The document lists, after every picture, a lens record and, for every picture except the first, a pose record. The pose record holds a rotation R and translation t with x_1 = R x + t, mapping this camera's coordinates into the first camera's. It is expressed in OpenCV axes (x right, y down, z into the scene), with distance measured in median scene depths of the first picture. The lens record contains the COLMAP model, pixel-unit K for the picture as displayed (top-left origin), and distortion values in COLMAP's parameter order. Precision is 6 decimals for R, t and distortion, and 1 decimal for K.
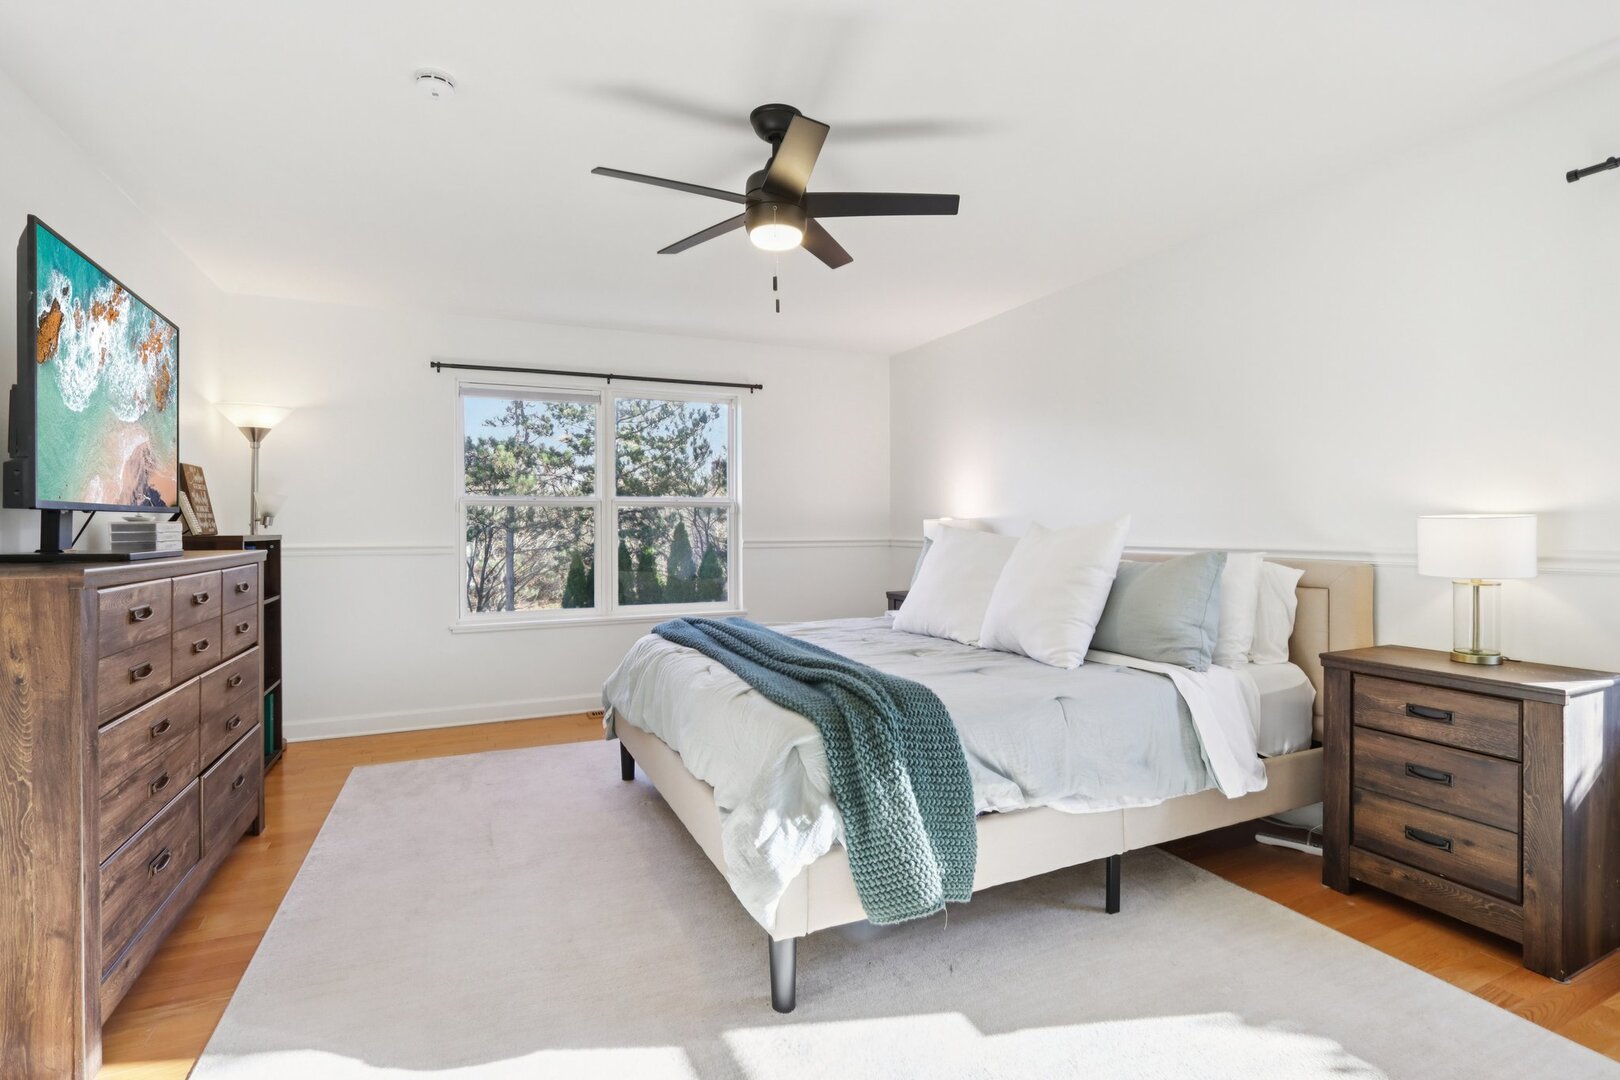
lens RADIAL K [[762.5, 0, 810.0], [0, 762.5, 540.0], [0, 0, 1]] dist [-0.002996, -0.000095]
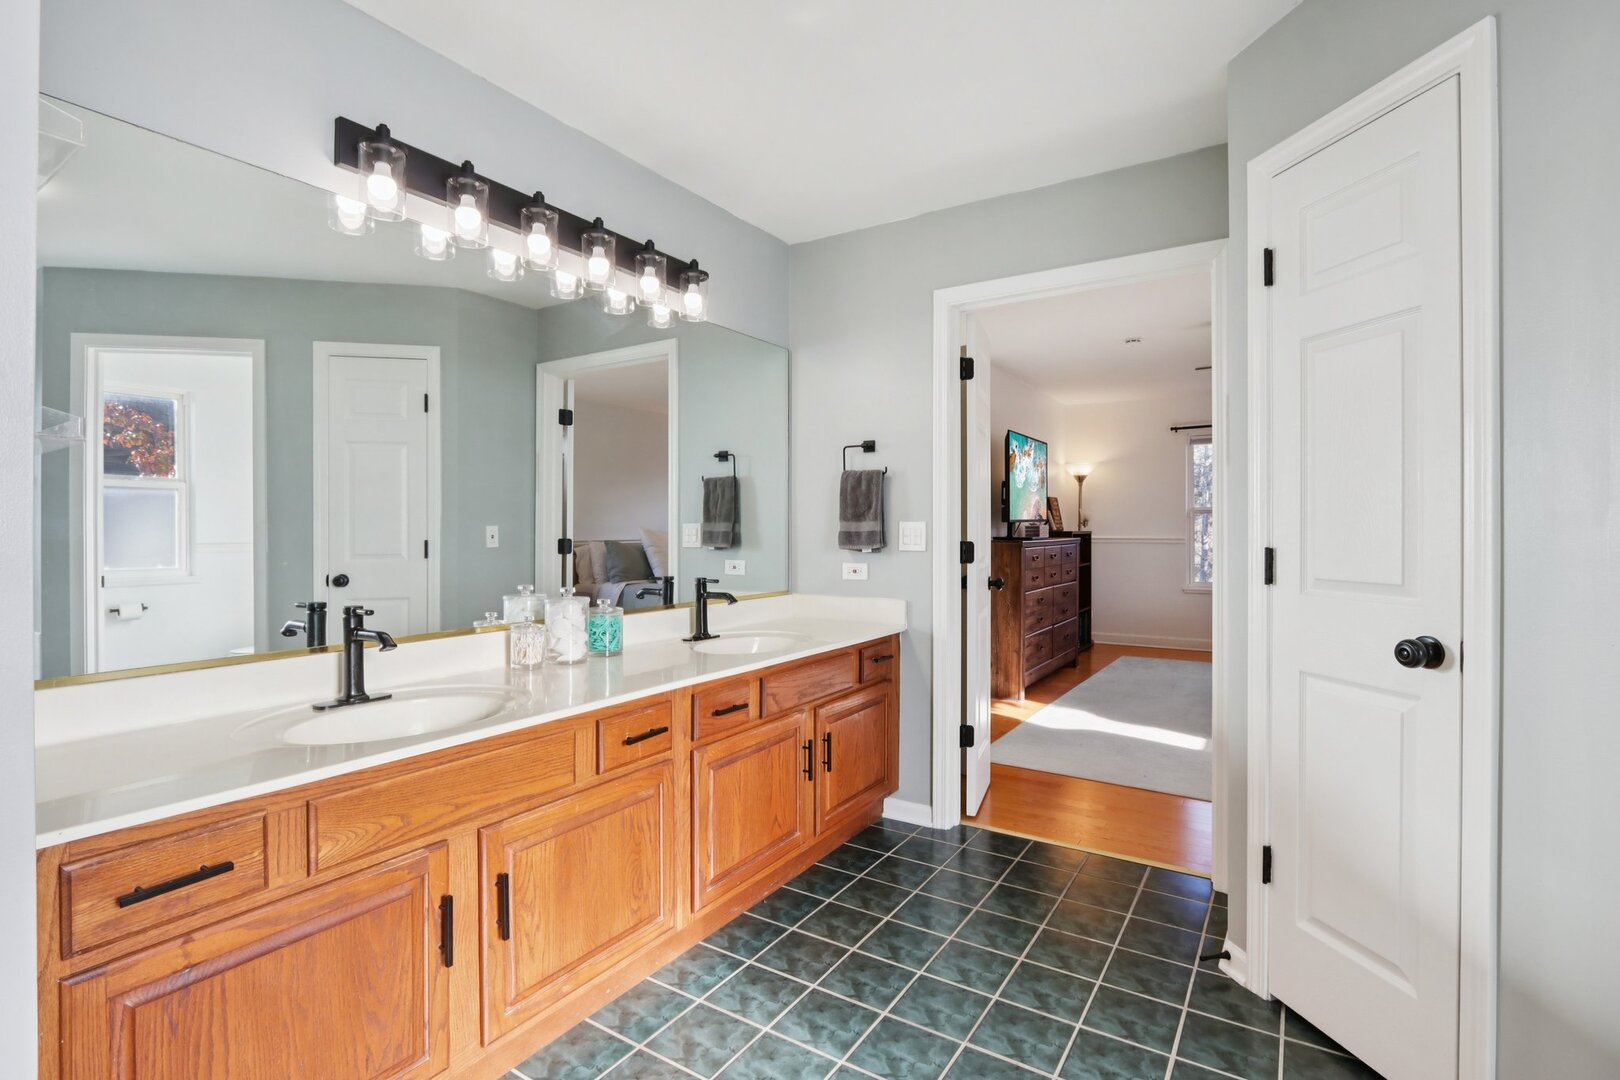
lens RADIAL K [[765.3, 0, 810.0], [0, 765.3, 540.0], [0, 0, 1]] dist [0.000265, 0.000037]
pose [[0.543389, 0.011524, -0.839402, 0.762570], [-0.009527, 0.999926, 0.007561, 0.011846], [0.839427, 0.003888, 0.543459, -0.907320]]
